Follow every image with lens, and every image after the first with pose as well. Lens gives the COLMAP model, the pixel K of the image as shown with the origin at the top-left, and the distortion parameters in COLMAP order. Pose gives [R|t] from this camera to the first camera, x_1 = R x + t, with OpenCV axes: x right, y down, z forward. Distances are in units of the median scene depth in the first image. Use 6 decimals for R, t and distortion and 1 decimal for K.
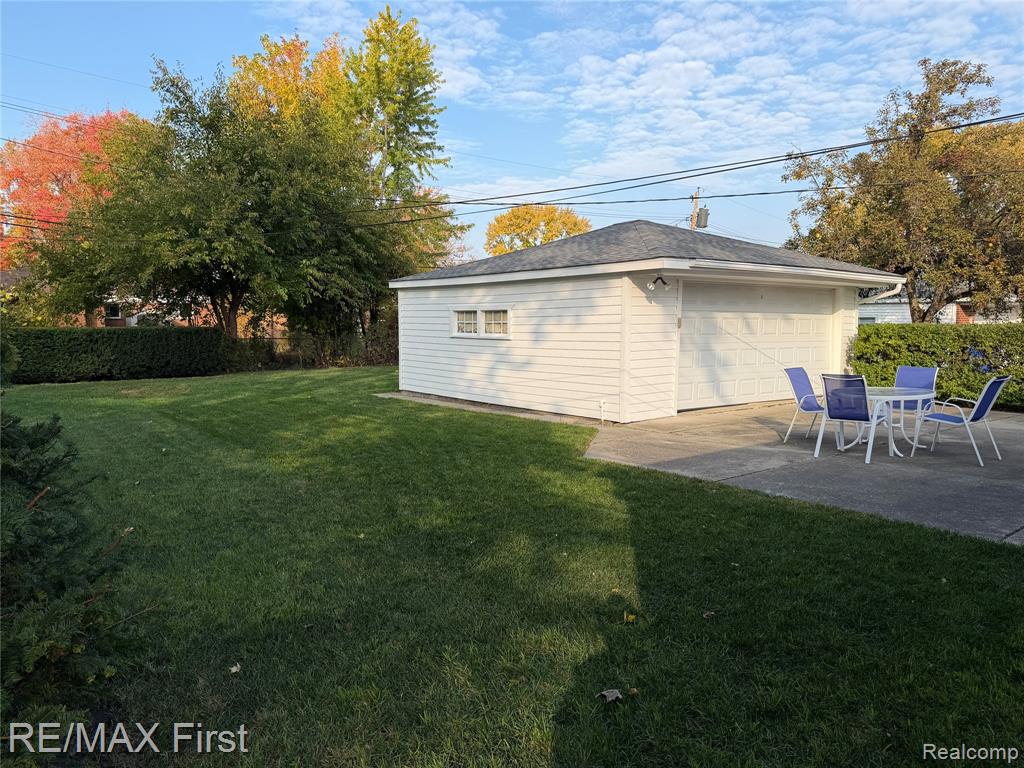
lens RADIAL K [[725.6, 0, 512.0], [0, 725.6, 384.0], [0, 0, 1]] dist [0.125555, -0.155816]
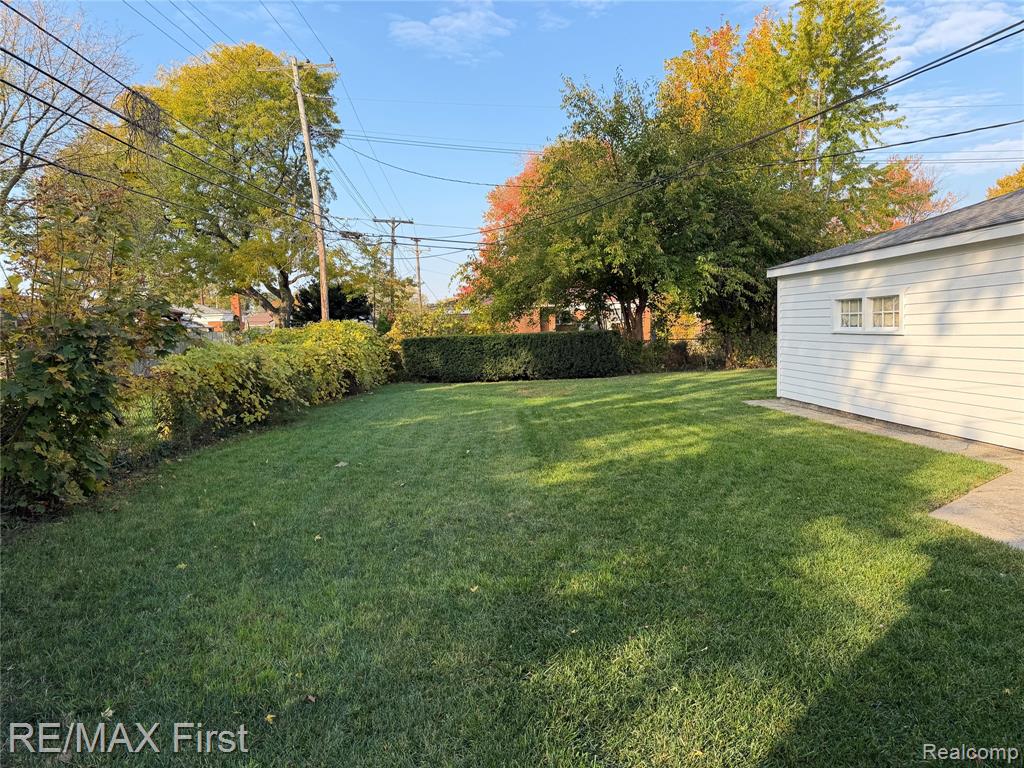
lens RADIAL K [[725.6, 0, 512.0], [0, 725.6, 384.0], [0, 0, 1]] dist [0.125555, -0.155816]
pose [[0.815524, 0.017716, -0.578452, 0.071140], [-0.018480, 0.999819, 0.004567, -0.004328], [0.578428, 0.006966, 0.815703, 0.097843]]
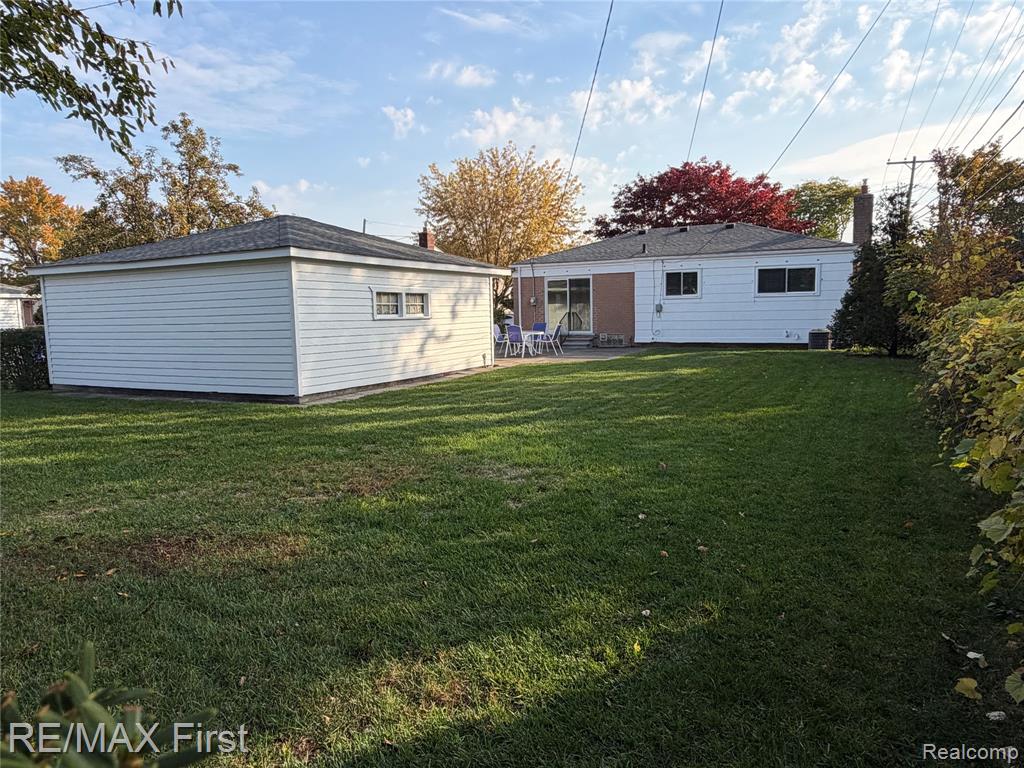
lens RADIAL K [[679.5, 0, 512.0], [0, 679.5, 384.0], [0, 0, 1]] dist [0.000392, 0.000019]
pose [[-0.441445, -0.095098, 0.892235, -0.699040], [0.088617, 0.984886, 0.148818, -0.071722], [-0.892902, 0.144762, -0.426346, 0.898855]]
